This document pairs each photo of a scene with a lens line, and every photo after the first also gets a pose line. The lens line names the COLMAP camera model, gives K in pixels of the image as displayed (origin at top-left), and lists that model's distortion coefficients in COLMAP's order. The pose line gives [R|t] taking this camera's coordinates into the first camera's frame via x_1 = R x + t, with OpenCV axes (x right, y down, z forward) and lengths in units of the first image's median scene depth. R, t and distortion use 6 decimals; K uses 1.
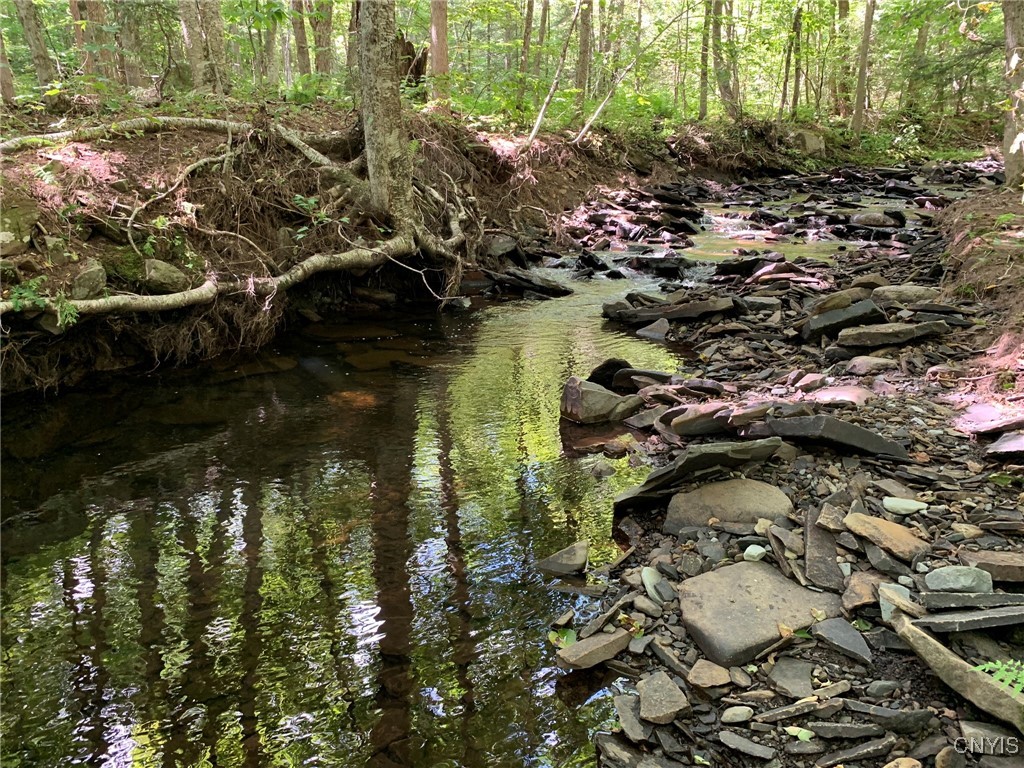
lens RADIAL K [[792.4, 0, 512.7], [0, 792.4, 384.5], [0, 0, 1]] dist [0.049708, -0.033377]
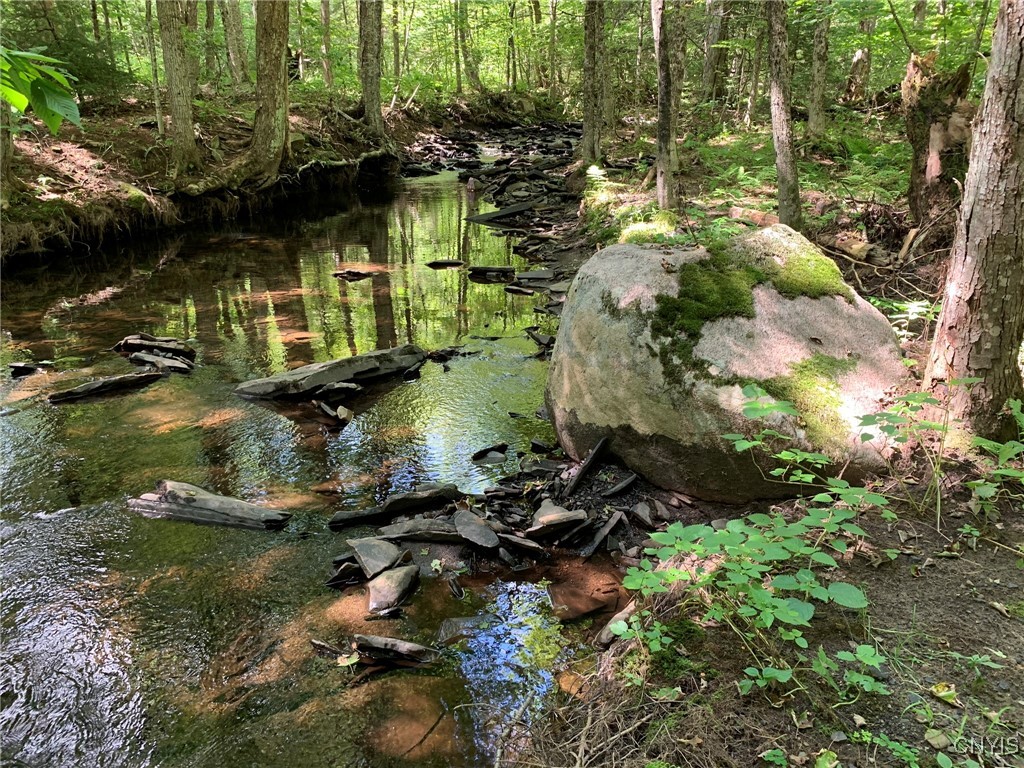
lens RADIAL K [[792.4, 0, 511.6], [0, 792.4, 383.5], [0, 0, 1]] dist [0.049708, -0.033377]
pose [[0.948324, -0.117373, 0.294797, -0.252560], [0.104828, 0.992794, 0.058061, 0.201049], [-0.299487, -0.024158, 0.953794, -0.694383]]
